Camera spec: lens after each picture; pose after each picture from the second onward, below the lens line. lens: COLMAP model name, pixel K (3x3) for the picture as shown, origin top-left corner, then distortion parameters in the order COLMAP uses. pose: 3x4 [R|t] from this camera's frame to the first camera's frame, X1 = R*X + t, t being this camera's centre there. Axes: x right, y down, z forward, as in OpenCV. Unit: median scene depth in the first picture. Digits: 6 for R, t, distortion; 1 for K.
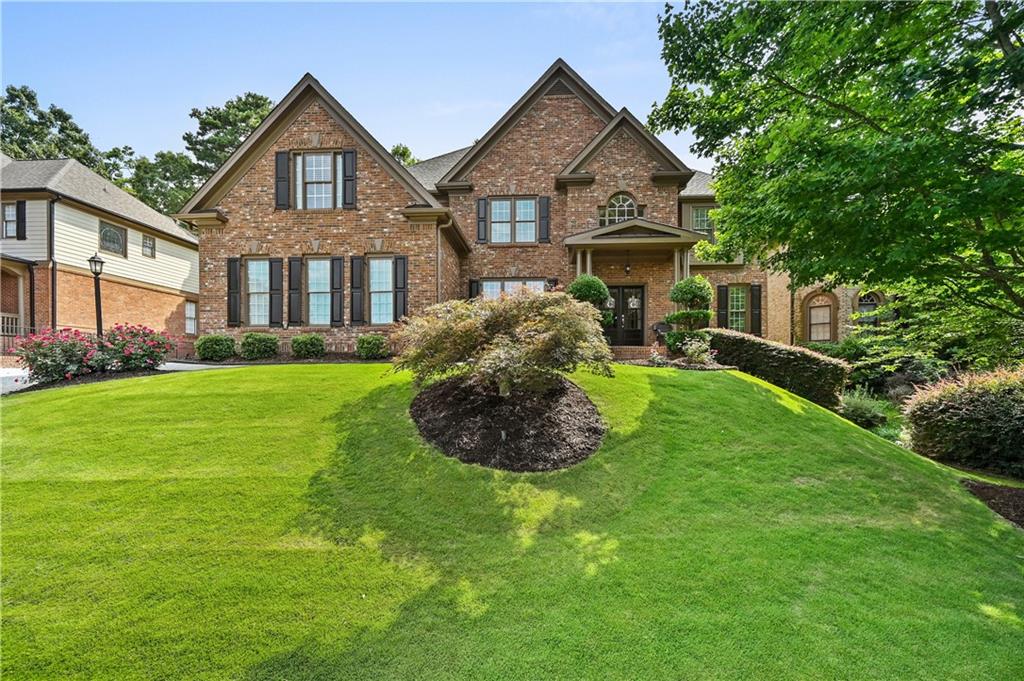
lens RADIAL K [[409.8, 0, 512.8], [0, 409.8, 371.7], [0, 0, 1]] dist [0.000548, 0.000026]
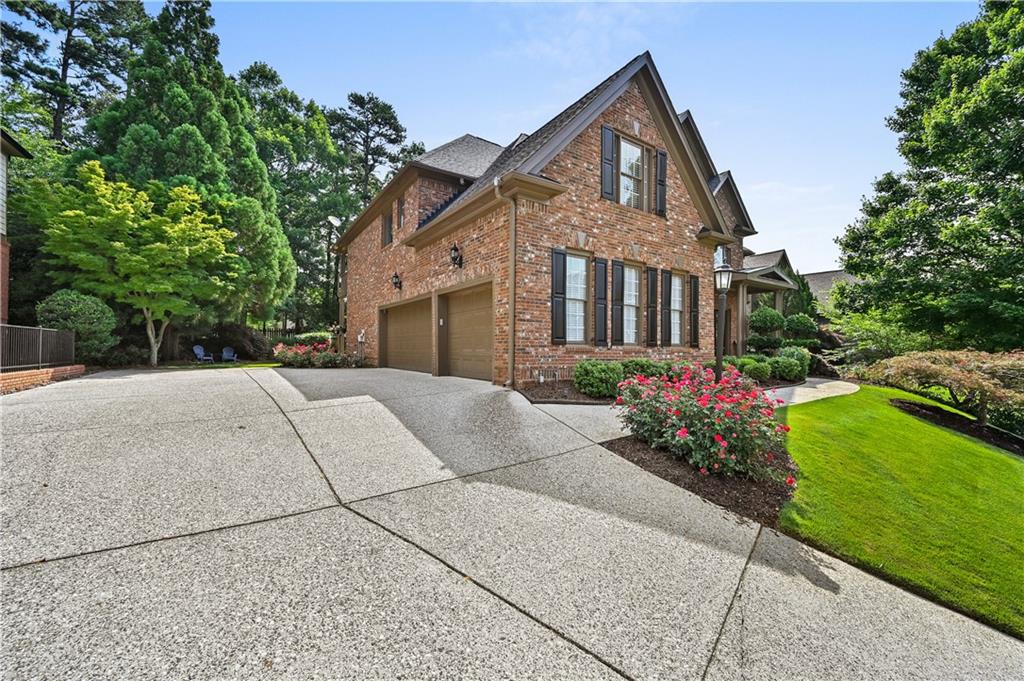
lens RADIAL K [[397.7, 0, 497.0], [0, 397.7, 342.5], [0, 0, 1]] dist [-0.000687, 0.000497]
pose [[0.806694, 0.015997, 0.590753, -1.183864], [-0.009630, 0.999857, -0.013926, -0.102534], [-0.590891, 0.005545, 0.806732, 0.500269]]
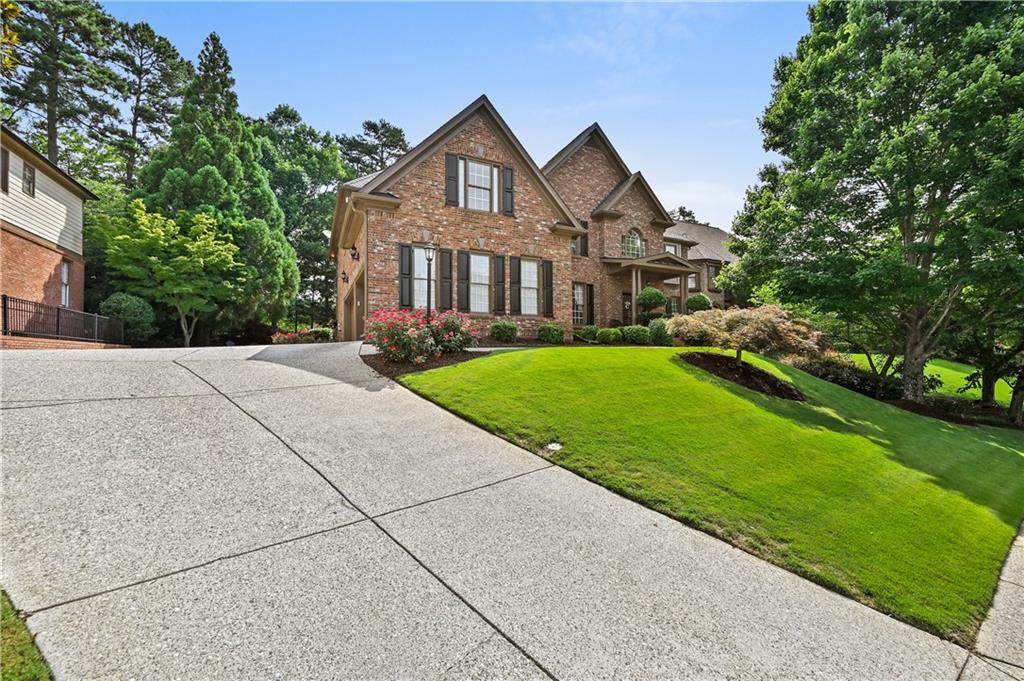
lens RADIAL K [[408.3, 0, 507.6], [0, 408.3, 346.5], [0, 0, 1]] dist [0.000911, -0.000122]
pose [[0.872992, 0.008595, 0.487659, -0.956350], [0.006328, 0.999561, -0.028944, 0.012364], [-0.487694, 0.028353, 0.872554, -0.012785]]
